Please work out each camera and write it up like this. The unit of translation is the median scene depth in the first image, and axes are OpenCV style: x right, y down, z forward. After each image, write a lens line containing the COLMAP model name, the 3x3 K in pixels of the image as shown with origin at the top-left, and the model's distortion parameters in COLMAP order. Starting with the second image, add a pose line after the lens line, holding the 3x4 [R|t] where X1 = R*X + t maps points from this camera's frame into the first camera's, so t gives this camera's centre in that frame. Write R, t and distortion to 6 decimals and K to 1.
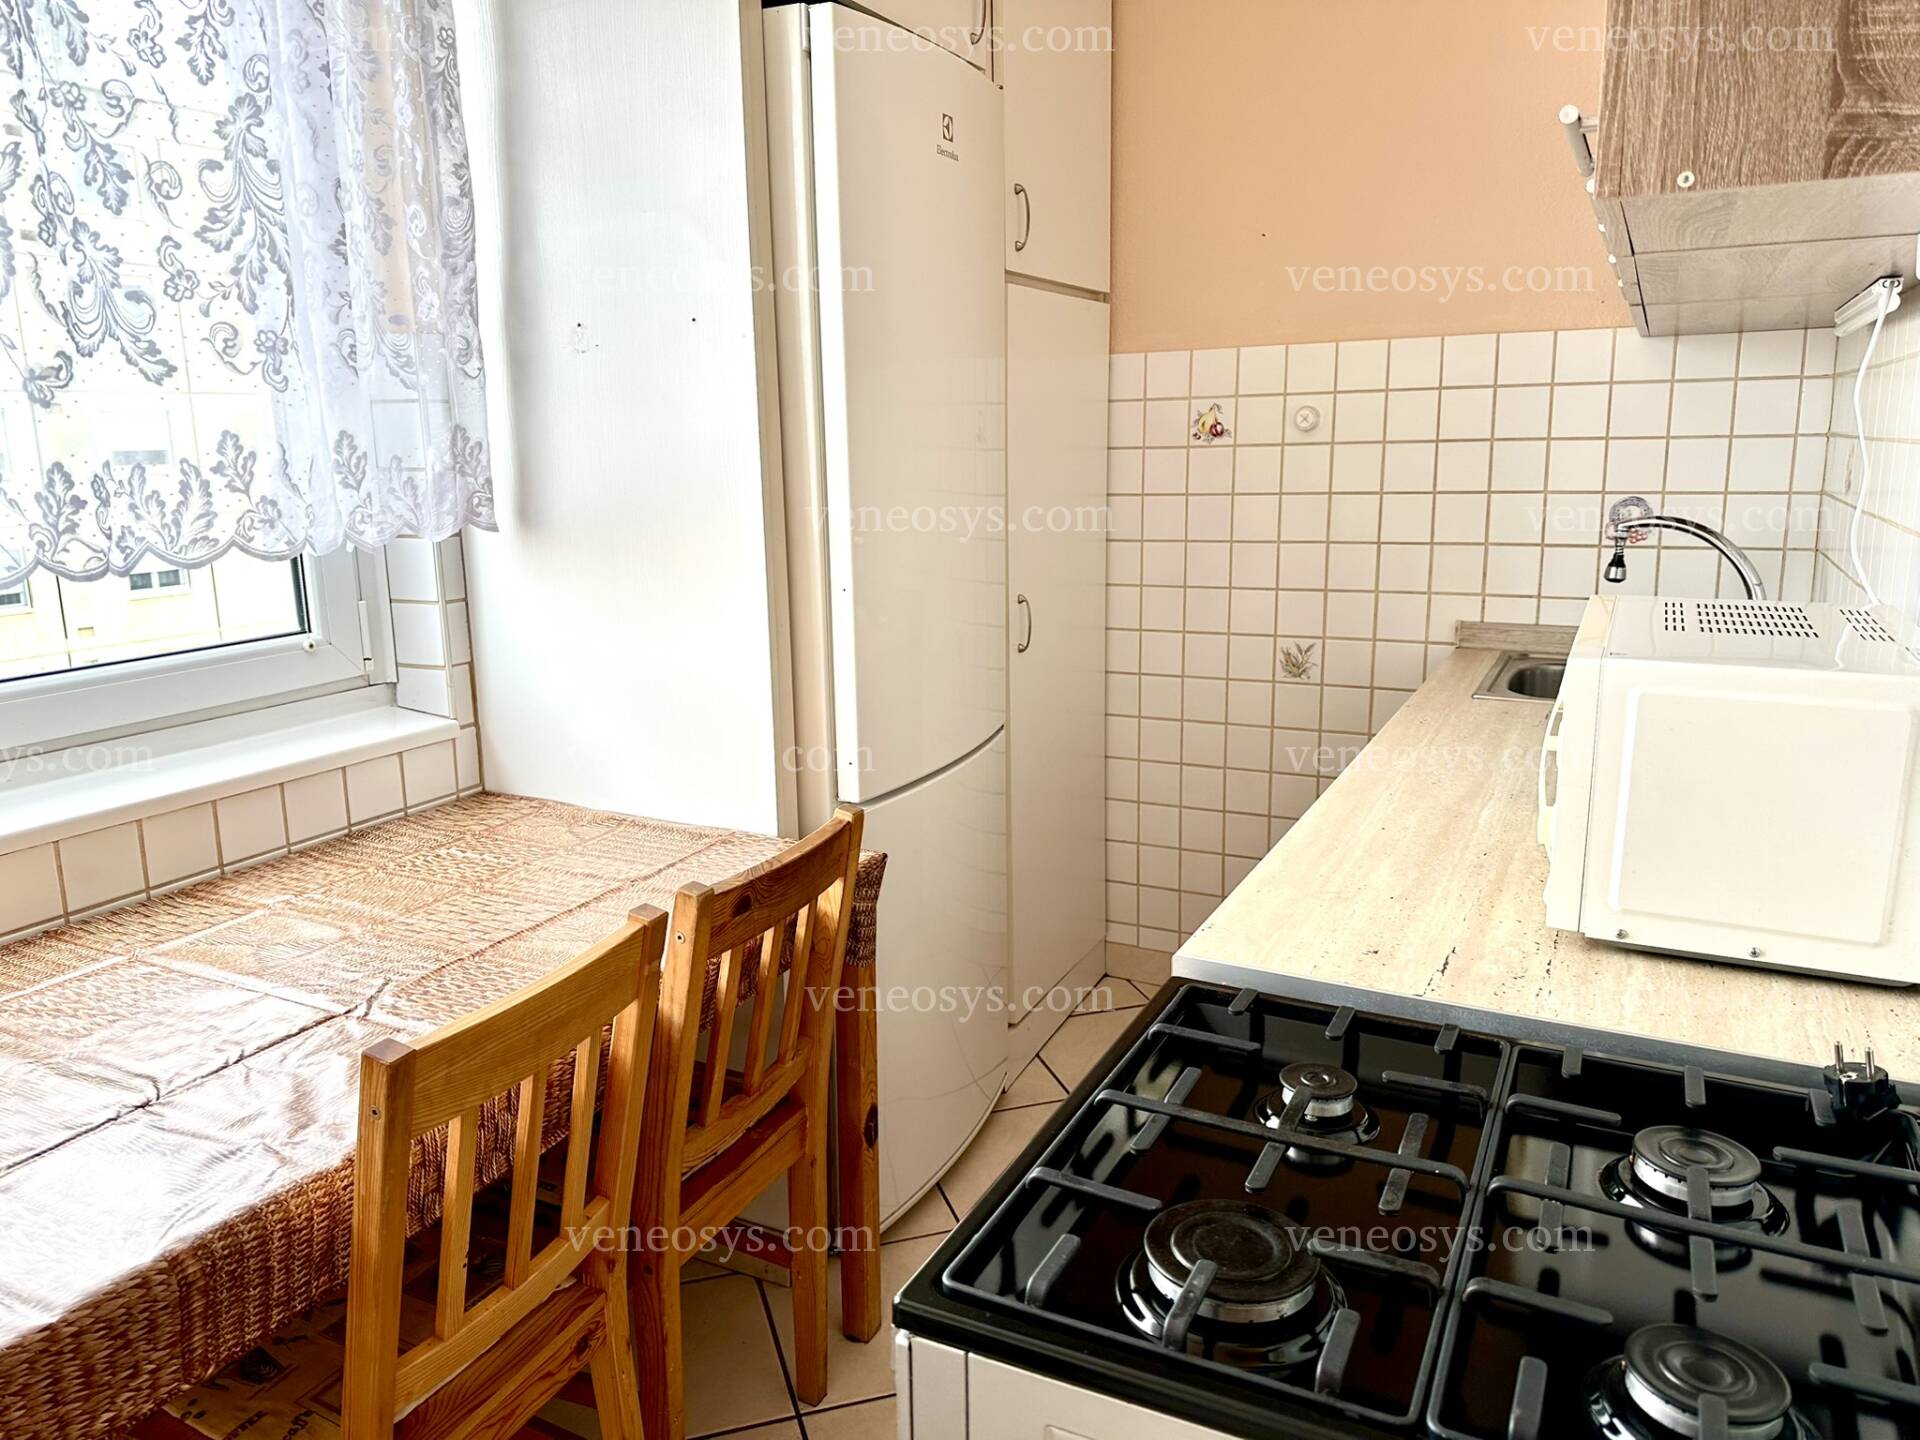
lens RADIAL K [[1352.9, 0, 947.4], [0, 1352.9, 722.8], [0, 0, 1]] dist [0.062781, -0.057576]
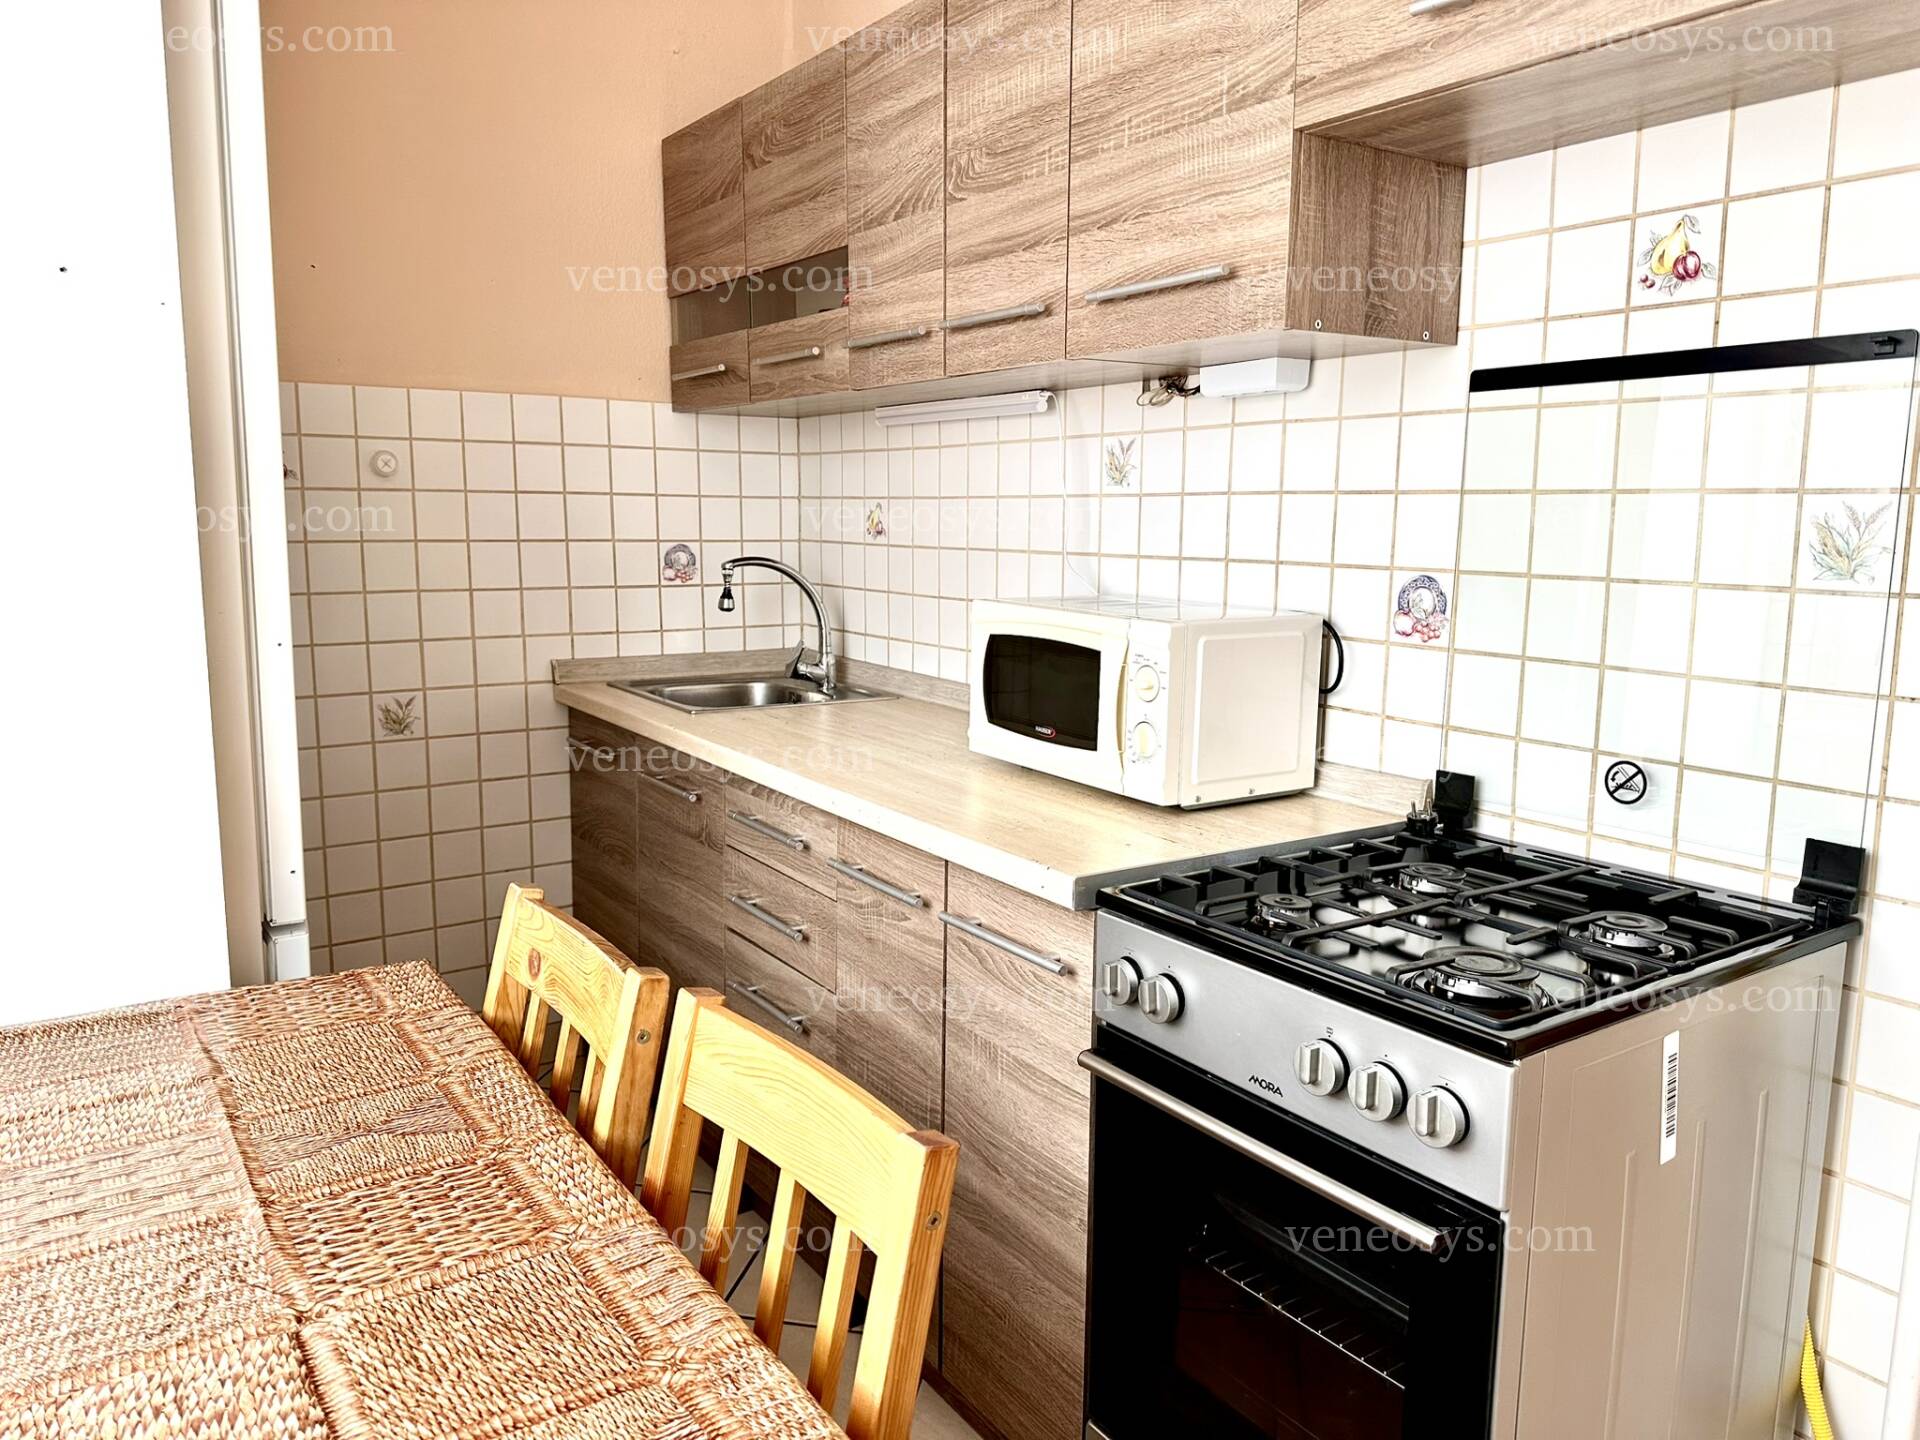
lens RADIAL K [[1336.8, 0, 975.0], [0, 1336.8, 717.2], [0, 0, 1]] dist [0.168274, -0.316631]
pose [[0.470117, -0.113014, 0.875339, -0.549790], [0.166119, 0.985373, 0.038004, -0.021191], [-0.866830, 0.127544, 0.482015, 0.277720]]
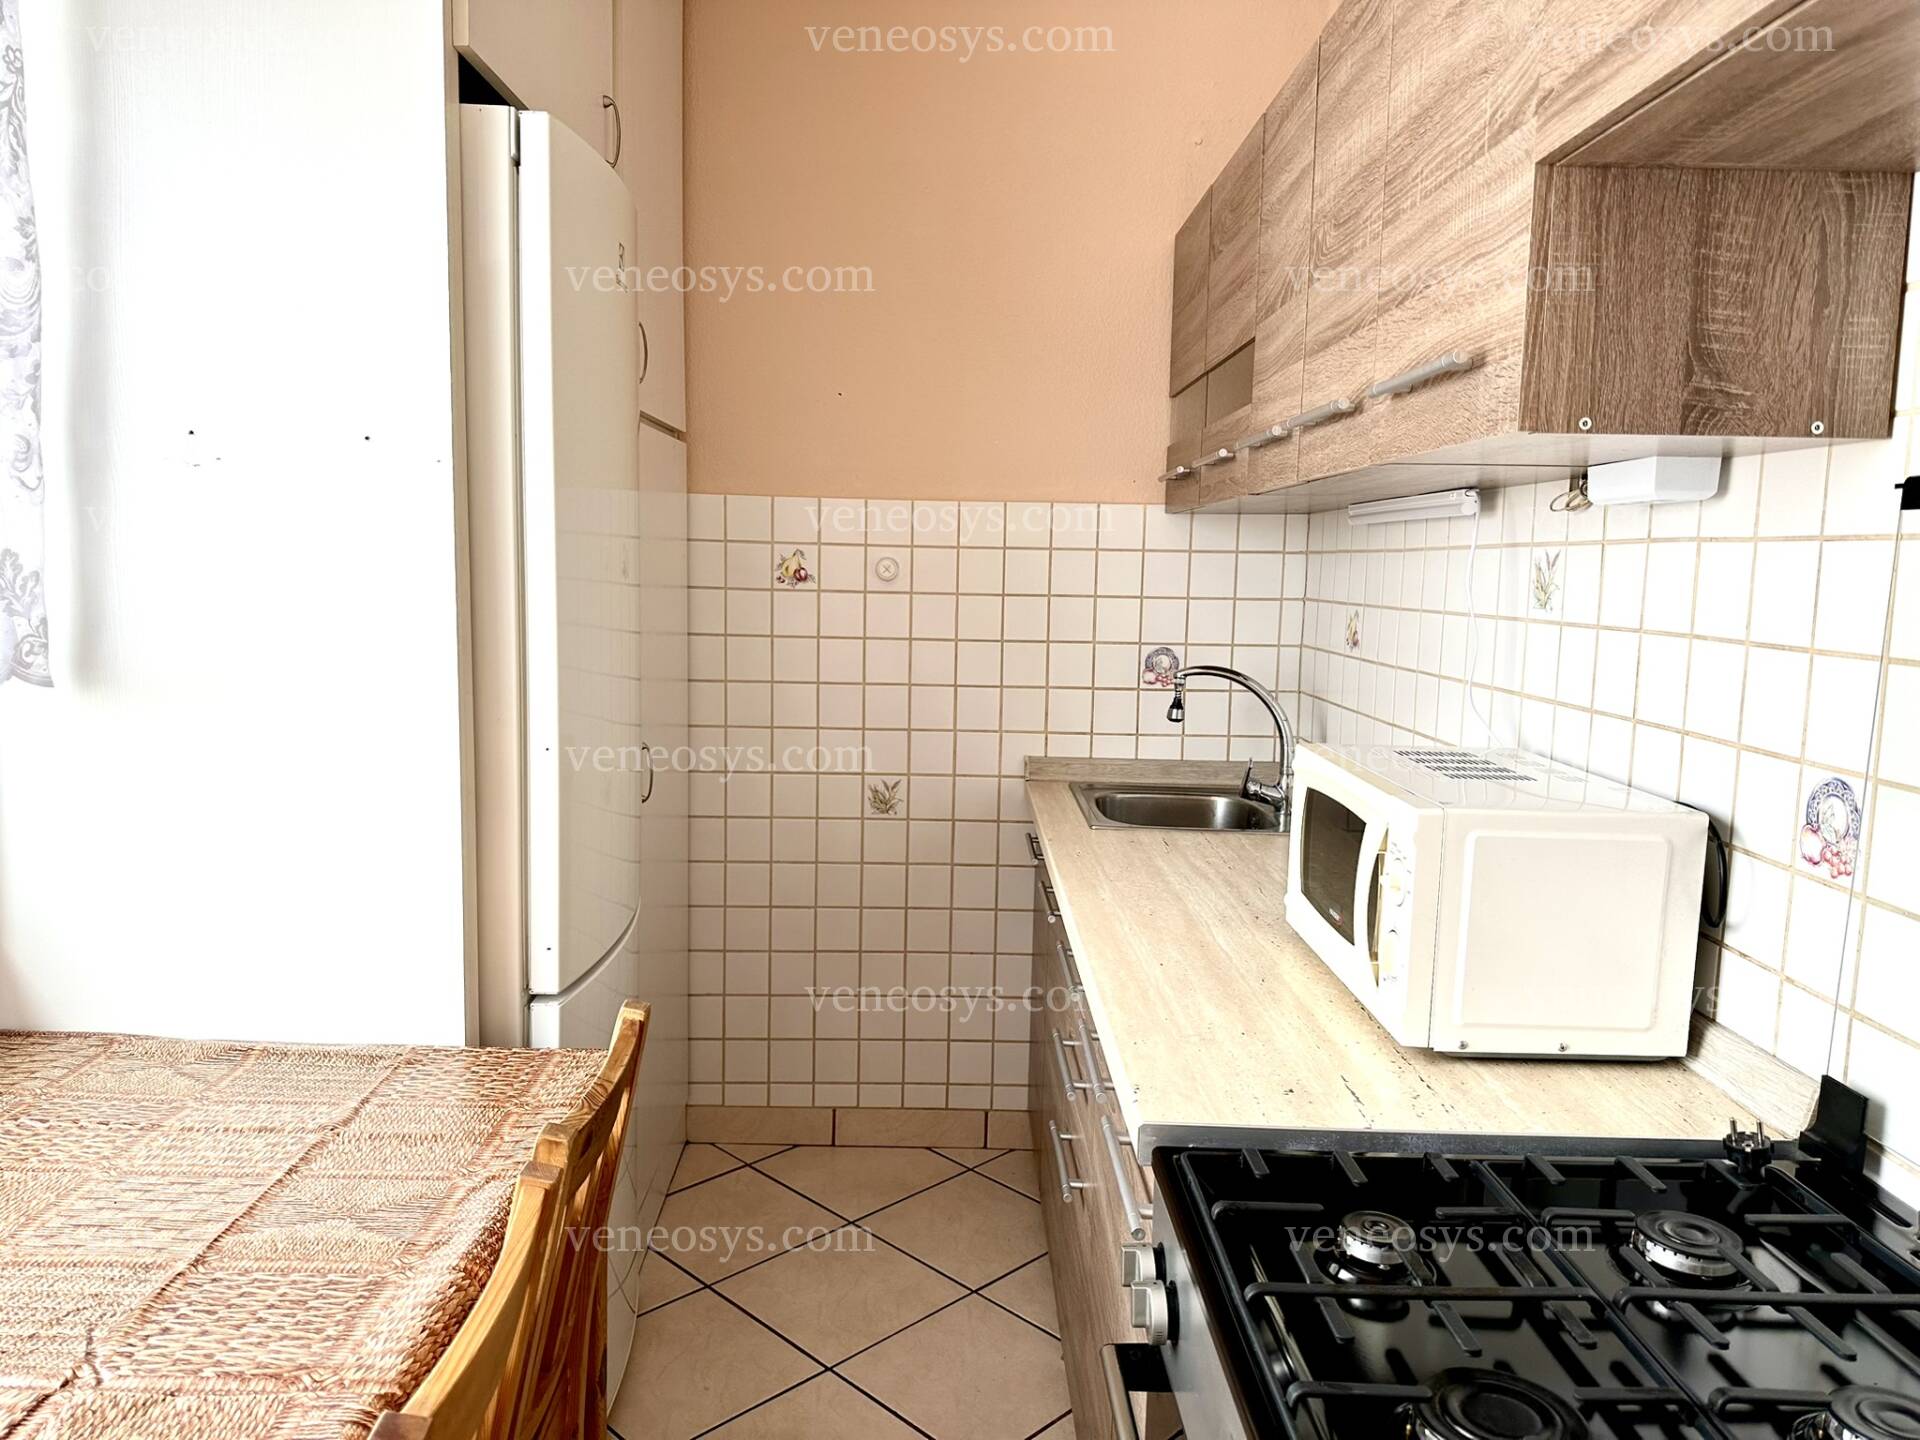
lens RADIAL K [[1343.5, 0, 961.5], [0, 1343.5, 735.4], [0, 0, 1]] dist [0.114288, -0.168116]
pose [[0.882852, -0.023667, 0.469054, -0.241791], [0.060985, 0.996051, -0.064528, -0.033322], [-0.465674, 0.085574, 0.880809, 0.094399]]
